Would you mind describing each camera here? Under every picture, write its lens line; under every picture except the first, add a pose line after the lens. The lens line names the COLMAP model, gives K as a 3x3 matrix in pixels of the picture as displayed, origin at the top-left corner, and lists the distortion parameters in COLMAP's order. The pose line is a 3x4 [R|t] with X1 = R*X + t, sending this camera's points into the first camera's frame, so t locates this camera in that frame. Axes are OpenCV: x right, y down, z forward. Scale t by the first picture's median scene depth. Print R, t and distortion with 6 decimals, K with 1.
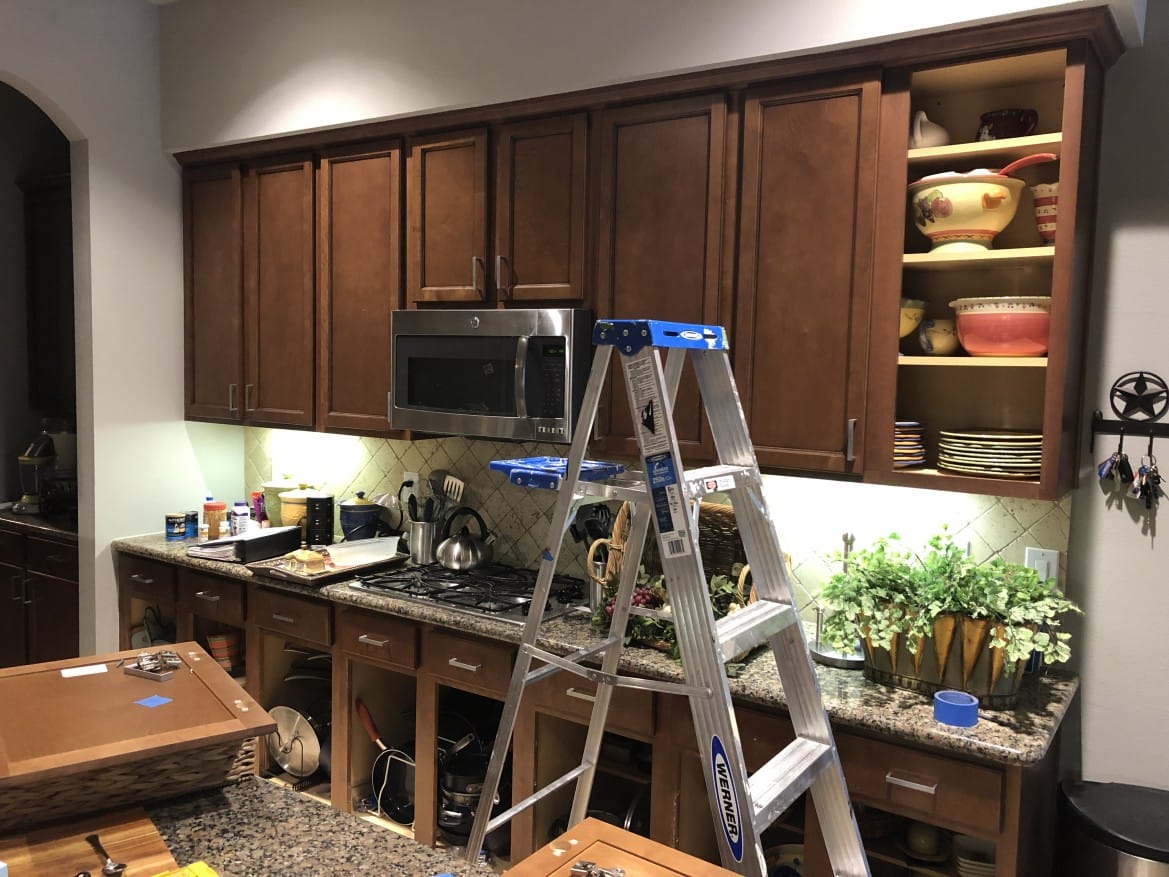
lens RADIAL K [[954.8, 0, 583.7], [0, 954.8, 418.6], [0, 0, 1]] dist [0.013243, -0.002194]
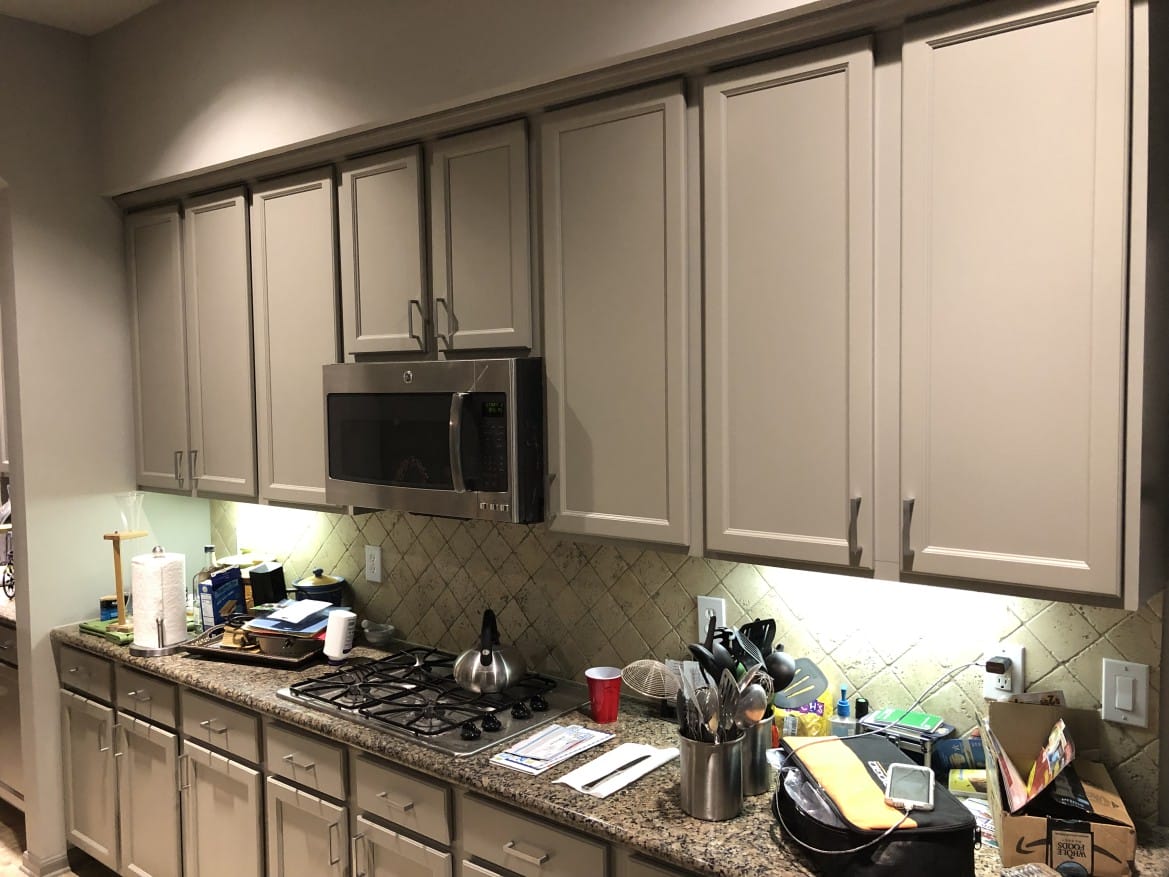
lens RADIAL K [[965.6, 0, 572.3], [0, 965.6, 427.3], [0, 0, 1]] dist [0.008035, -0.001662]
pose [[0.995111, -0.033291, -0.092981, 0.108227], [0.031819, 0.999345, -0.017263, -0.038911], [0.093495, 0.014220, 0.995518, 0.177061]]
